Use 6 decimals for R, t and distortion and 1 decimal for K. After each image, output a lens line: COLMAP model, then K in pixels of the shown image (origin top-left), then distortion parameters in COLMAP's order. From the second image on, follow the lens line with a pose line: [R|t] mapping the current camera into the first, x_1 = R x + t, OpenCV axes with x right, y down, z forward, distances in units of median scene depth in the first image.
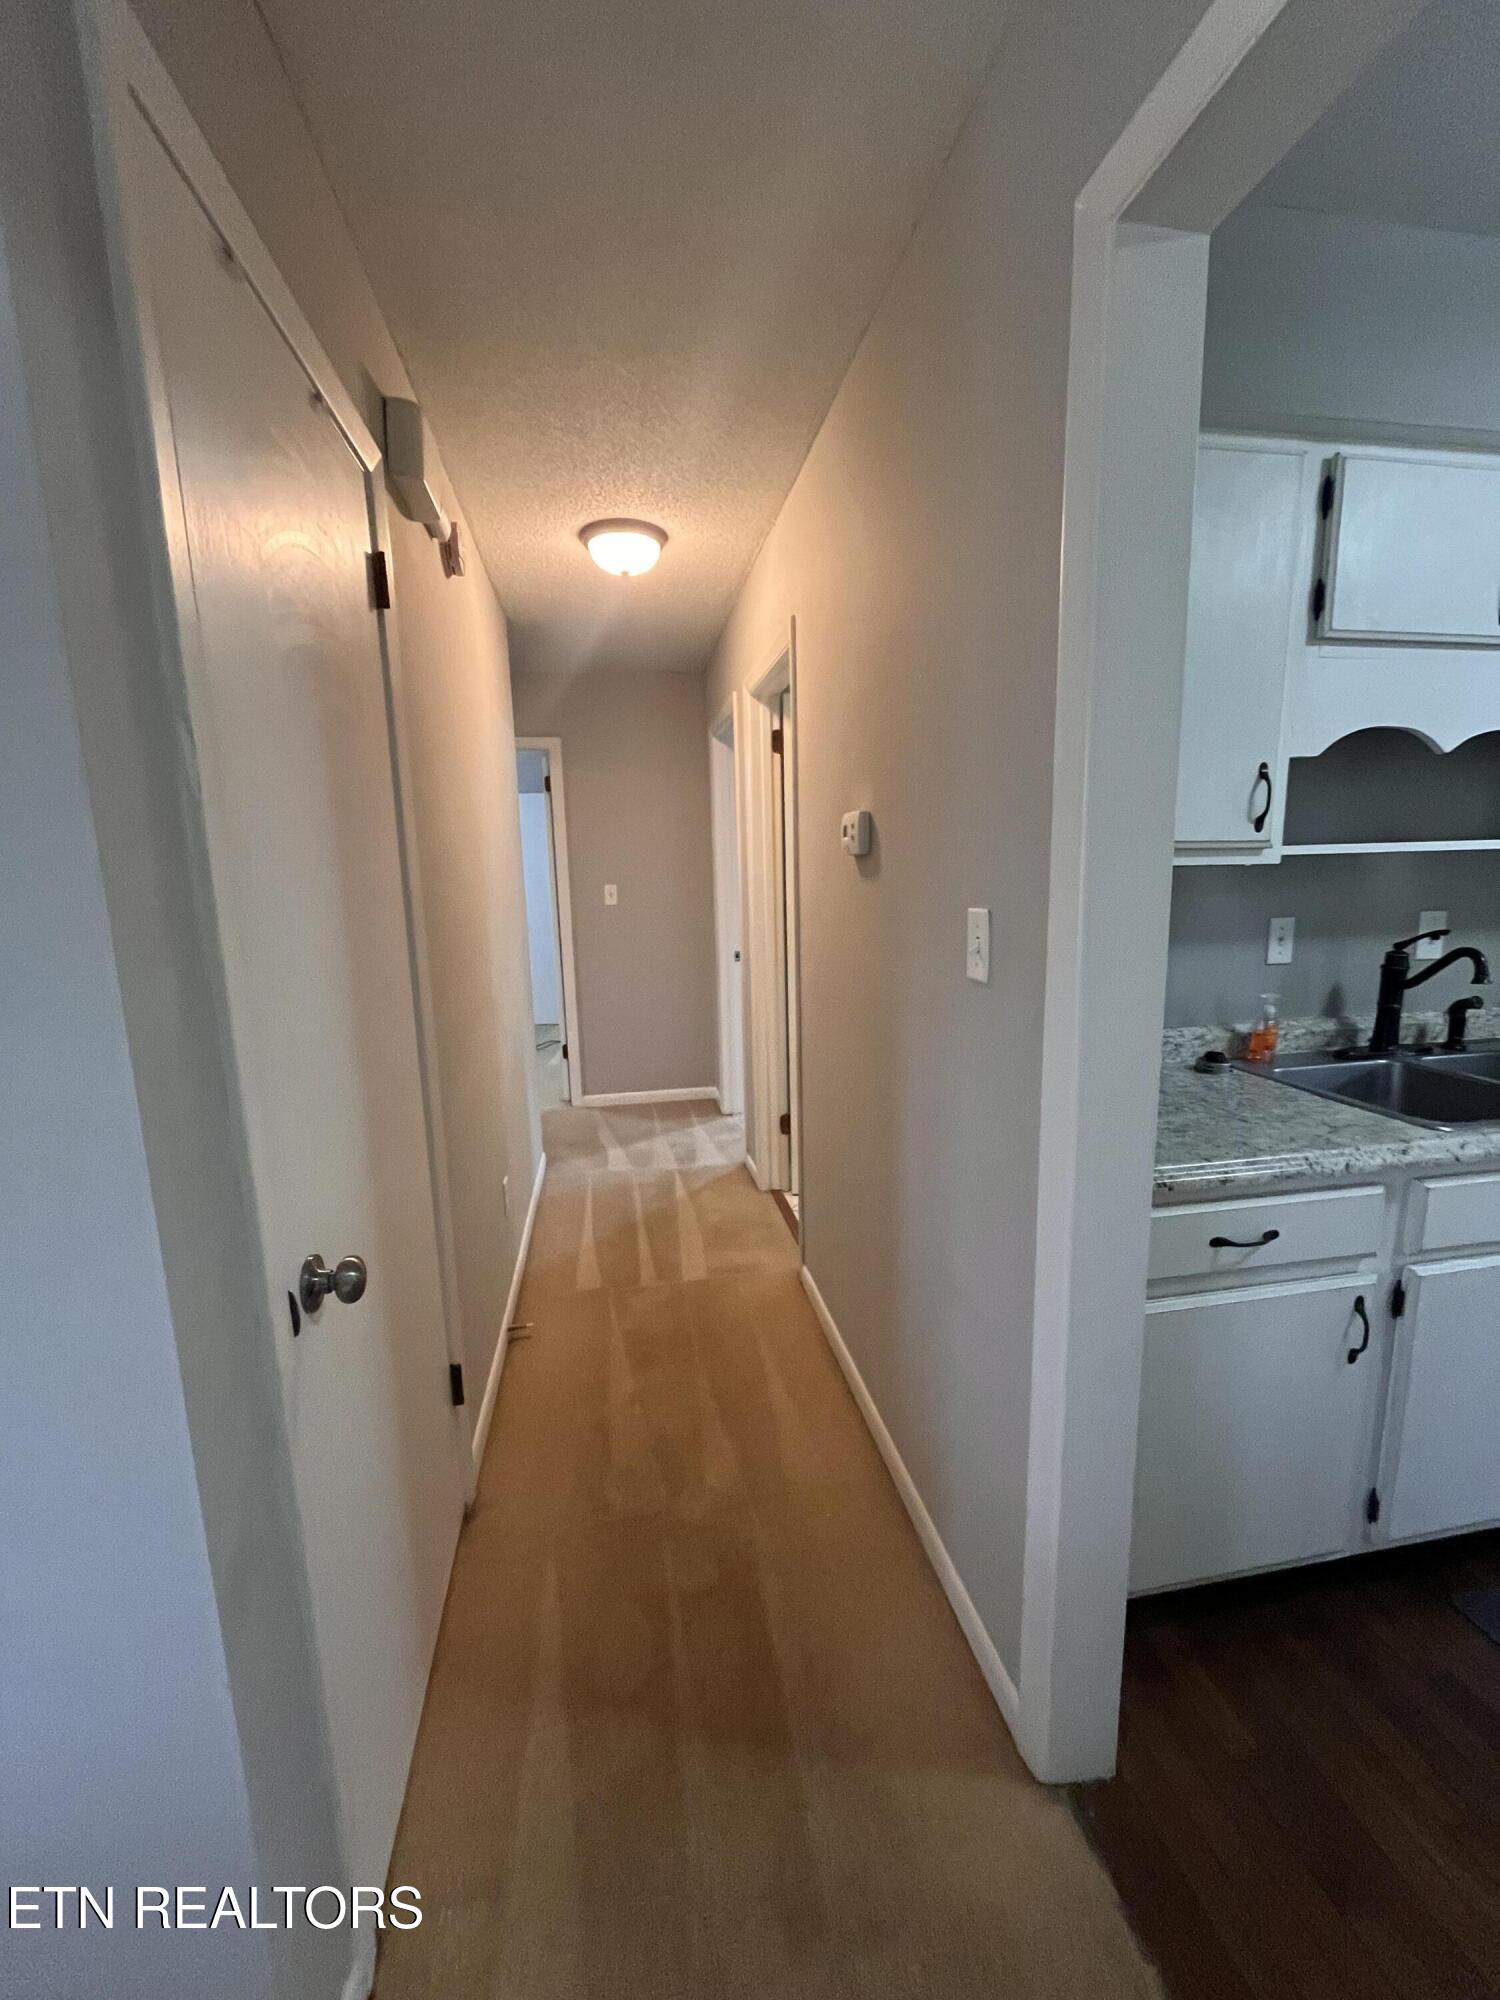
lens RADIAL K [[804.5, 0, 751.7], [0, 804.5, 1007.2], [0, 0, 1]] dist [-0.005840, 0.000580]
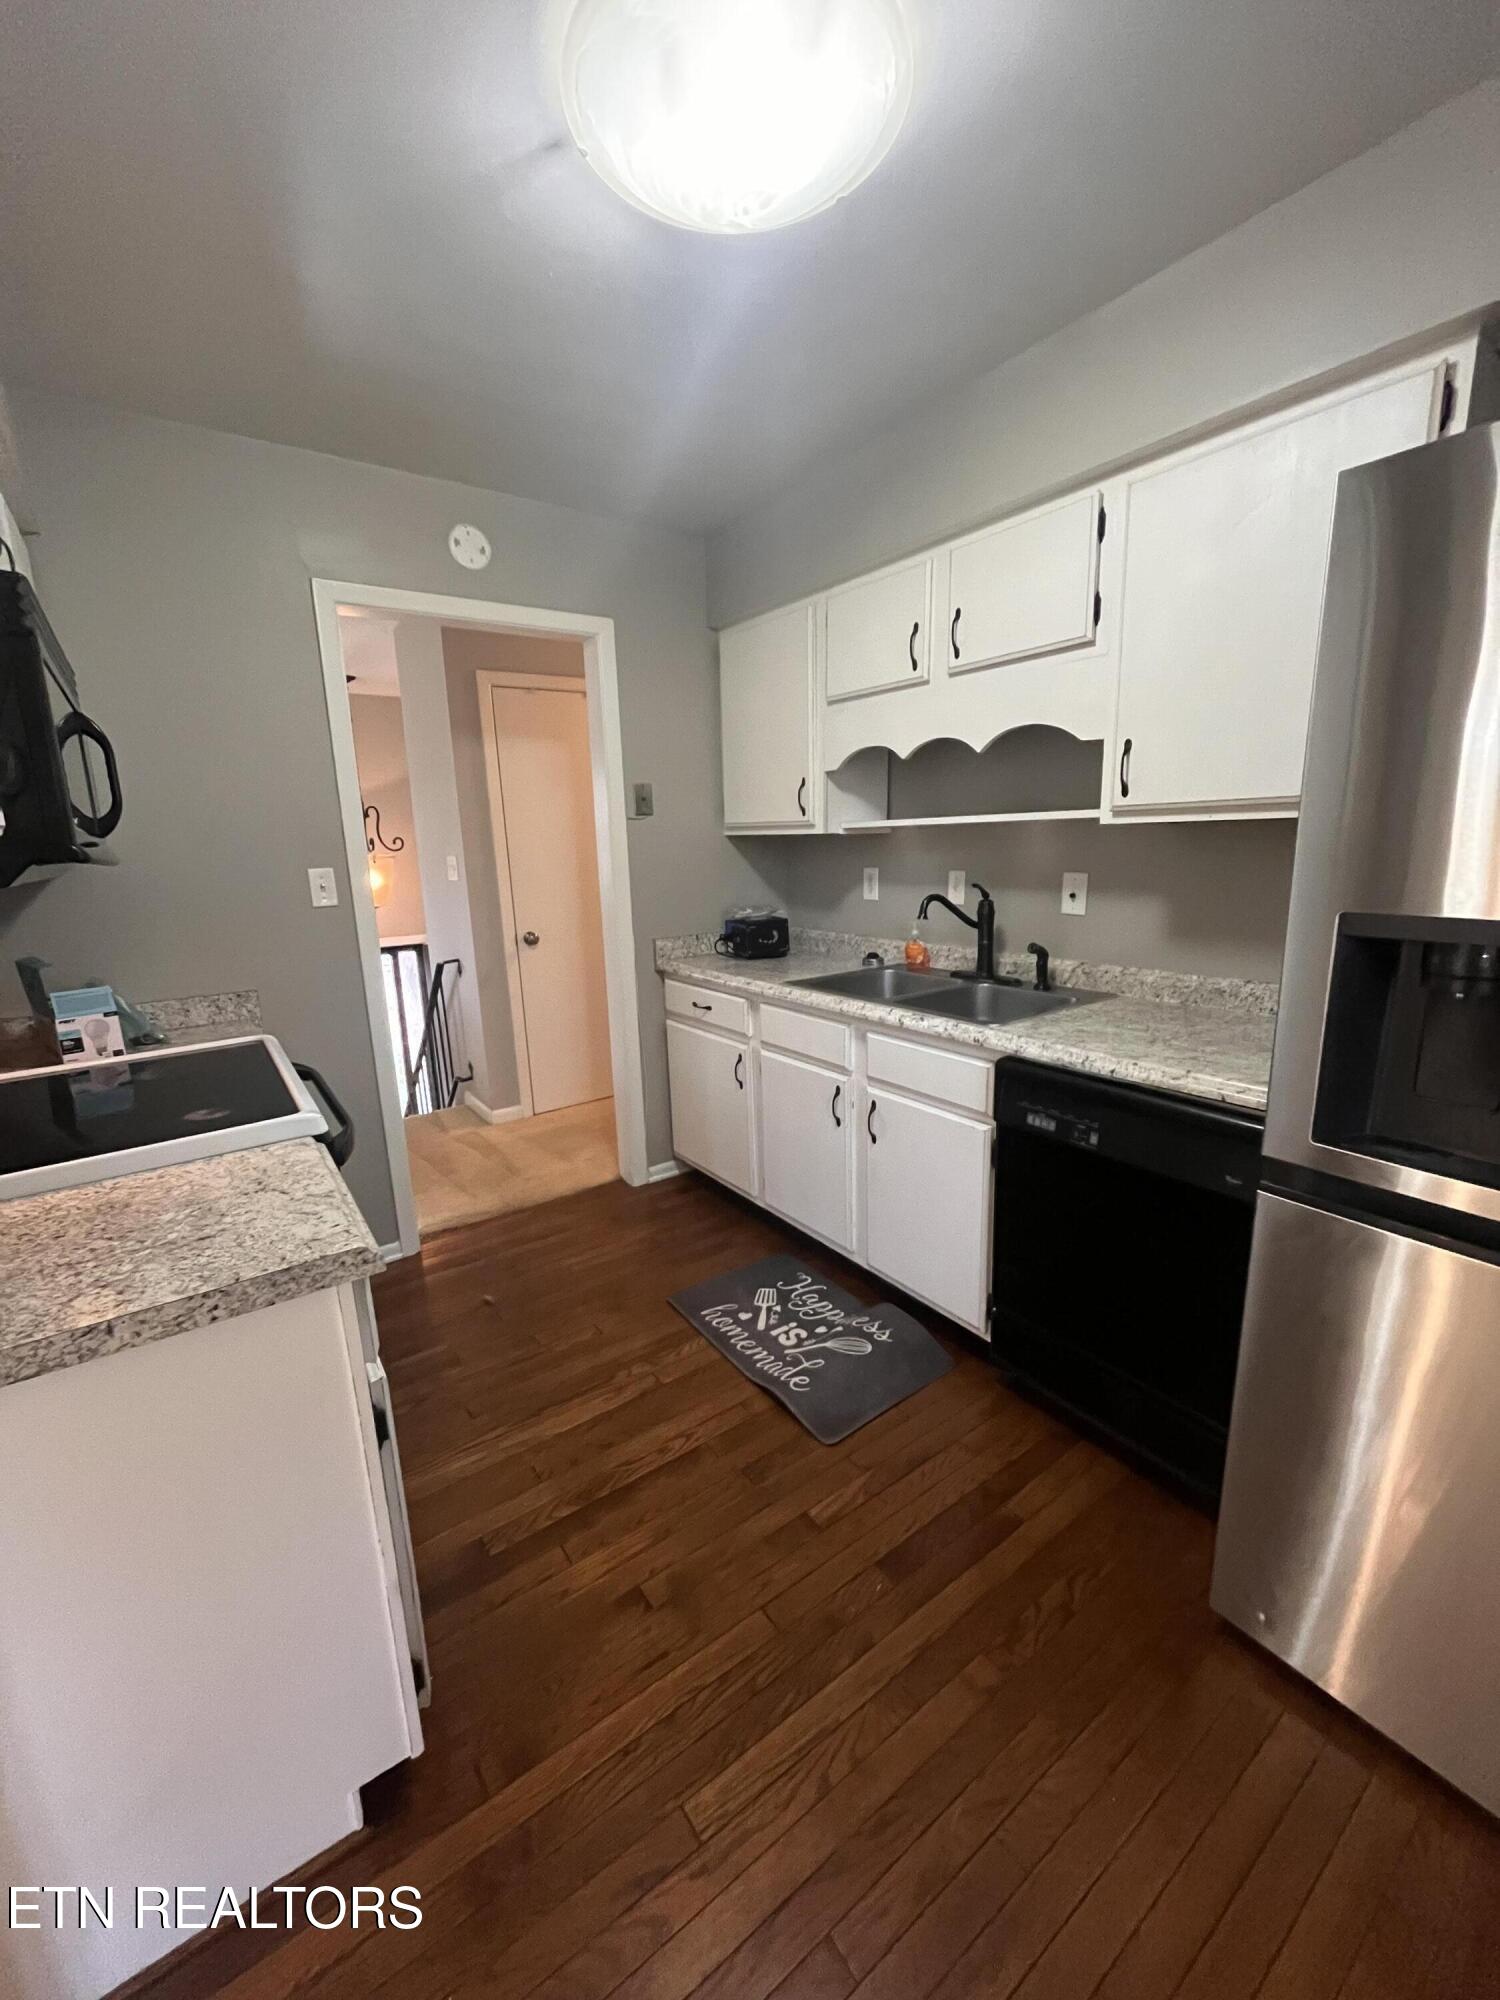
lens RADIAL K [[804.5, 0, 750.0], [0, 804.5, 1005.2], [0, 0, 1]] dist [-0.005840, 0.000580]
pose [[0.440795, 0.199334, -0.875195, 2.216677], [-0.135209, 0.978650, 0.154798, -0.064547], [0.887366, 0.050100, 0.458336, 0.085313]]
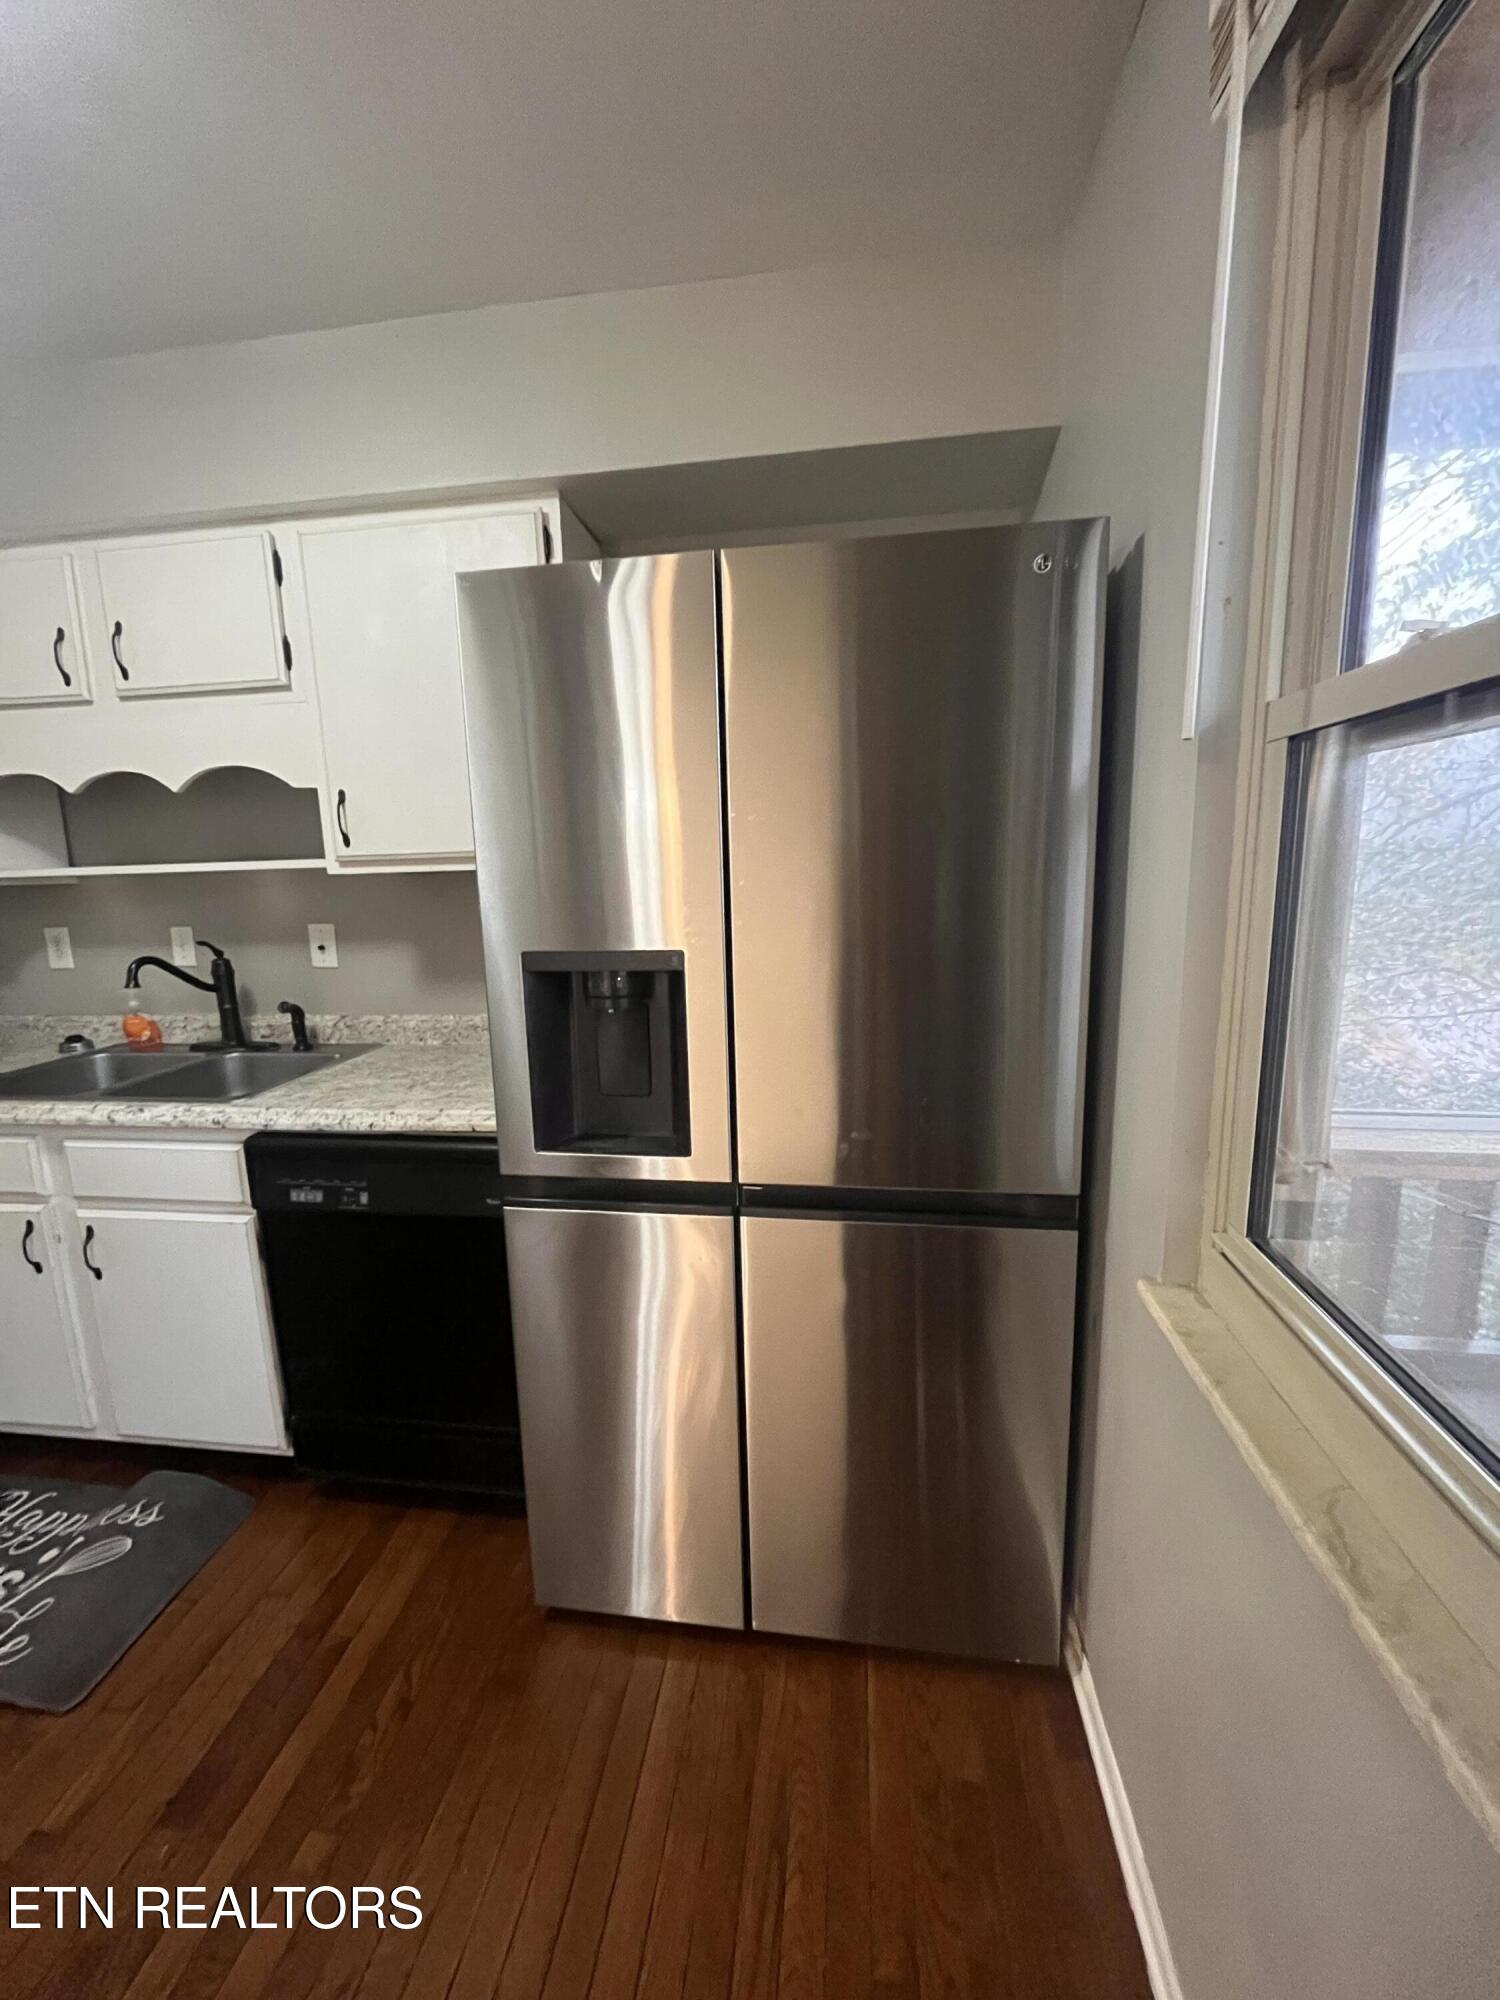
lens RADIAL K [[804.5, 0, 750.6], [0, 804.5, 1003.3], [0, 0, 1]] dist [-0.005840, 0.000580]
pose [[0.956026, 0.053095, -0.288434, 2.274840], [-0.049521, 0.998579, 0.019681, -0.081140], [0.289069, -0.004532, 0.957297, 0.151335]]
